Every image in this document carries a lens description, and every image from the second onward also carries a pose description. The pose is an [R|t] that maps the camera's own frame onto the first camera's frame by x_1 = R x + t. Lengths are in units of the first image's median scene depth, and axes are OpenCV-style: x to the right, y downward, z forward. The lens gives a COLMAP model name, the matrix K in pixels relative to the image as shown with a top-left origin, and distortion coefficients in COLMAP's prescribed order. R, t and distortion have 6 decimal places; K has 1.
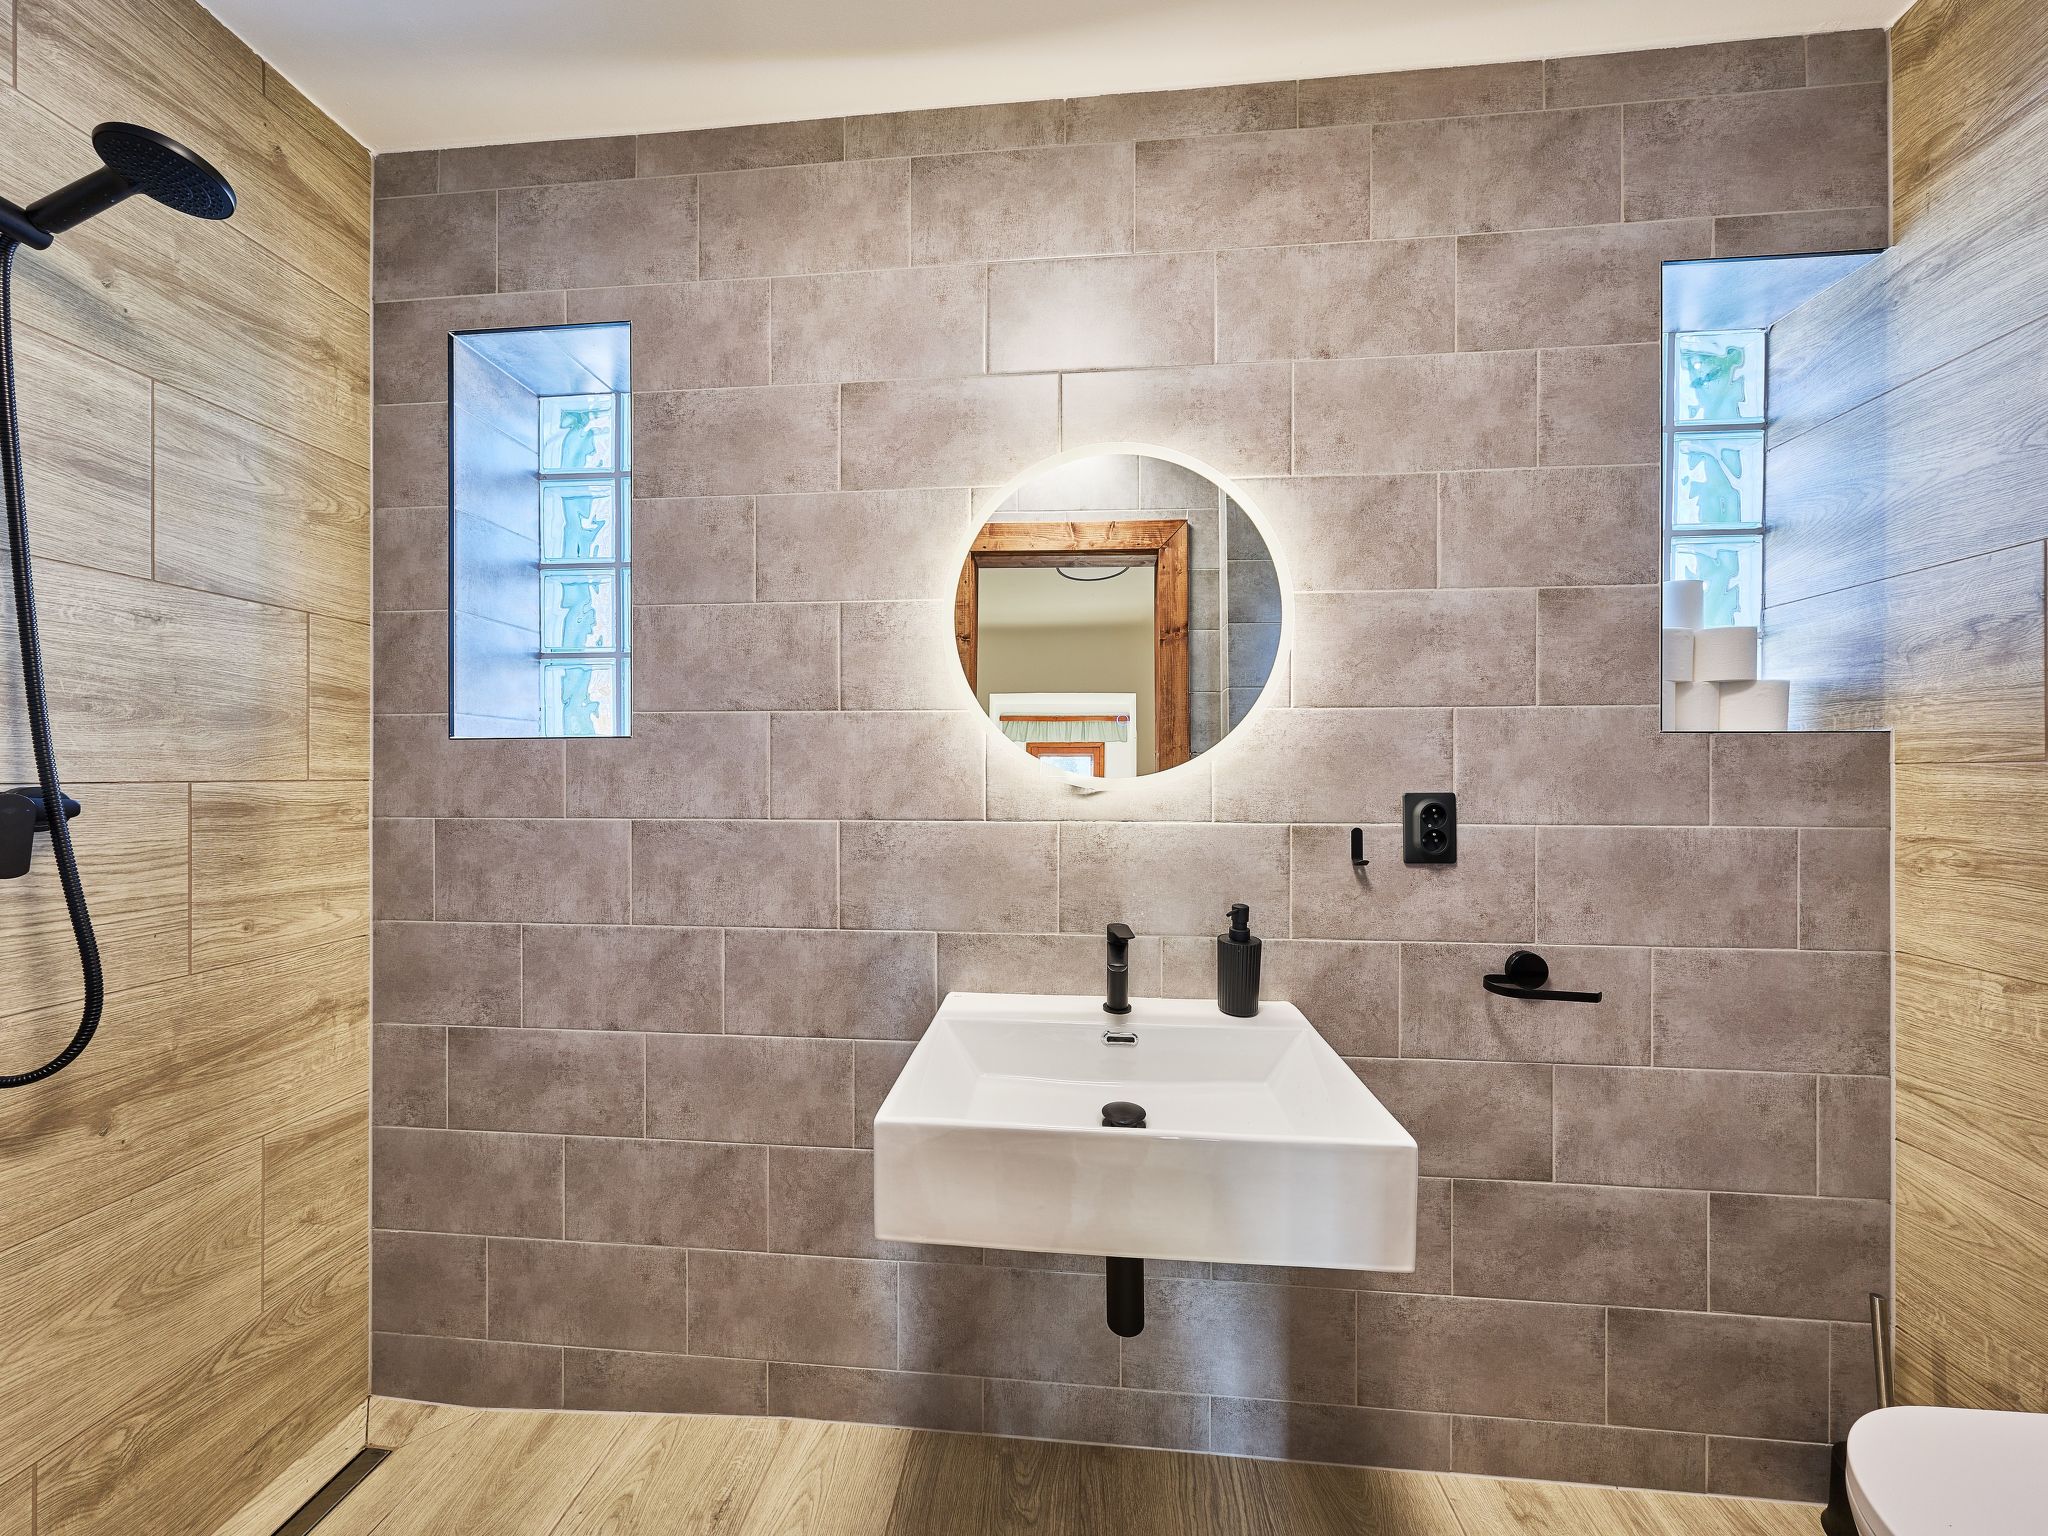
lens RADIAL K [[630.1, 0, 1027.7], [0, 630.1, 780.4], [0, 0, 1]] dist [0.000155, 0.000005]
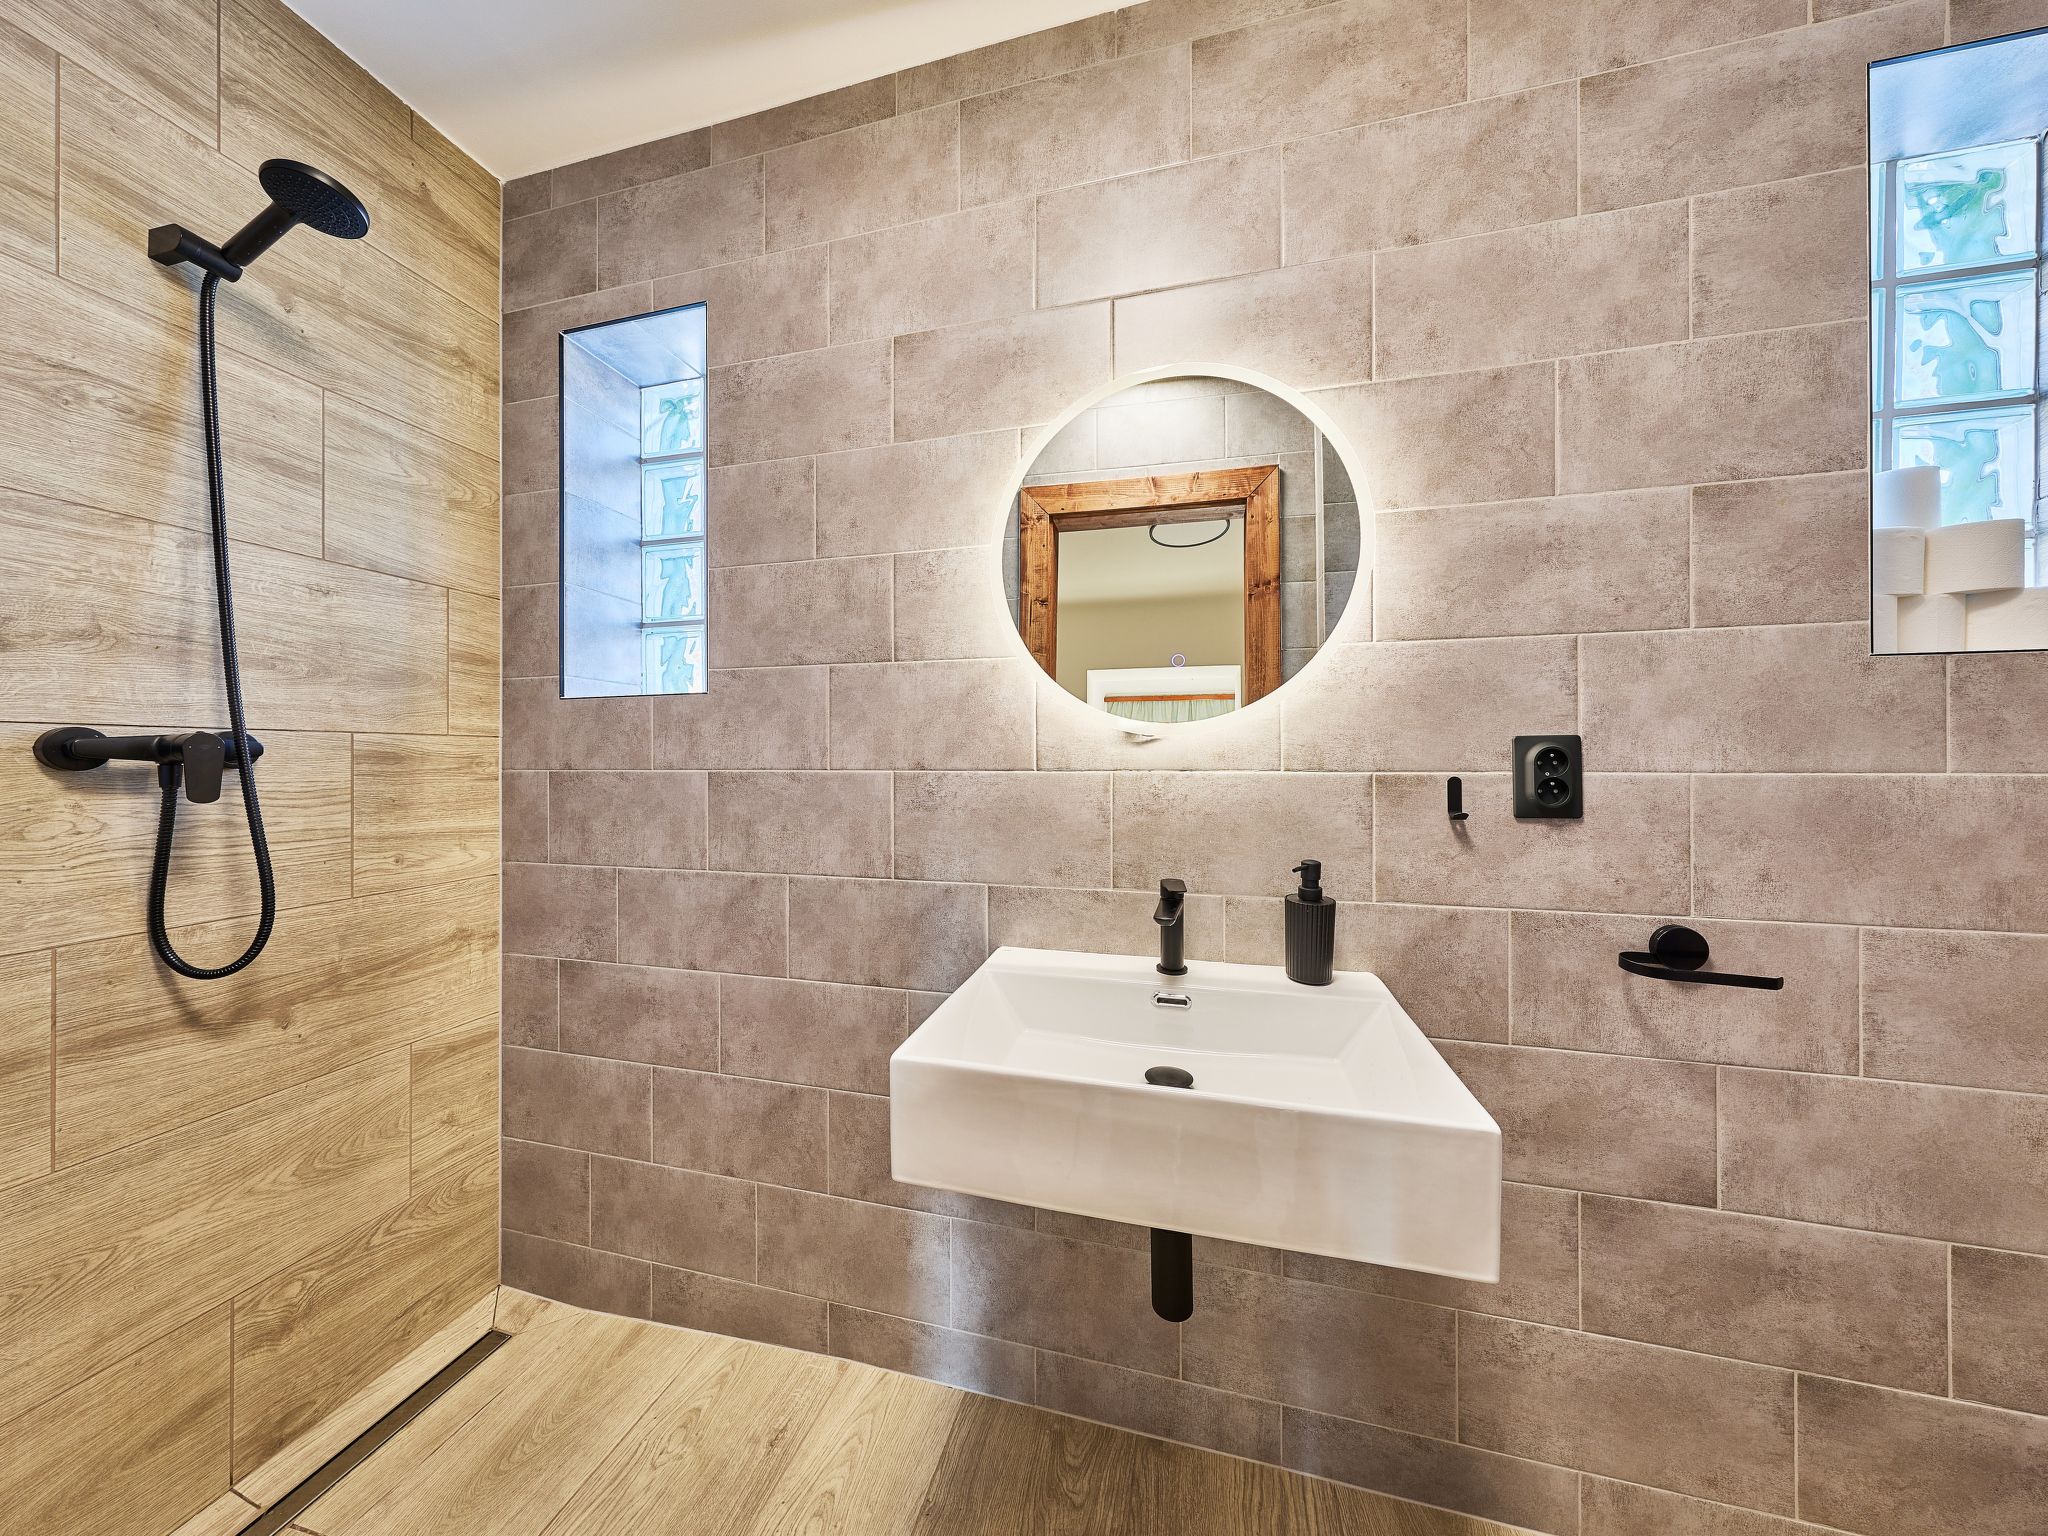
lens RADIAL K [[630.1, 0, 1033.7], [0, 630.1, 761.5], [0, 0, 1]] dist [0.000155, 0.000005]
pose [[0.986954, -0.003085, -0.160975, 0.087928], [0.002573, 0.999991, -0.003393, 0.055103], [0.160984, 0.002935, 0.986953, 0.046265]]
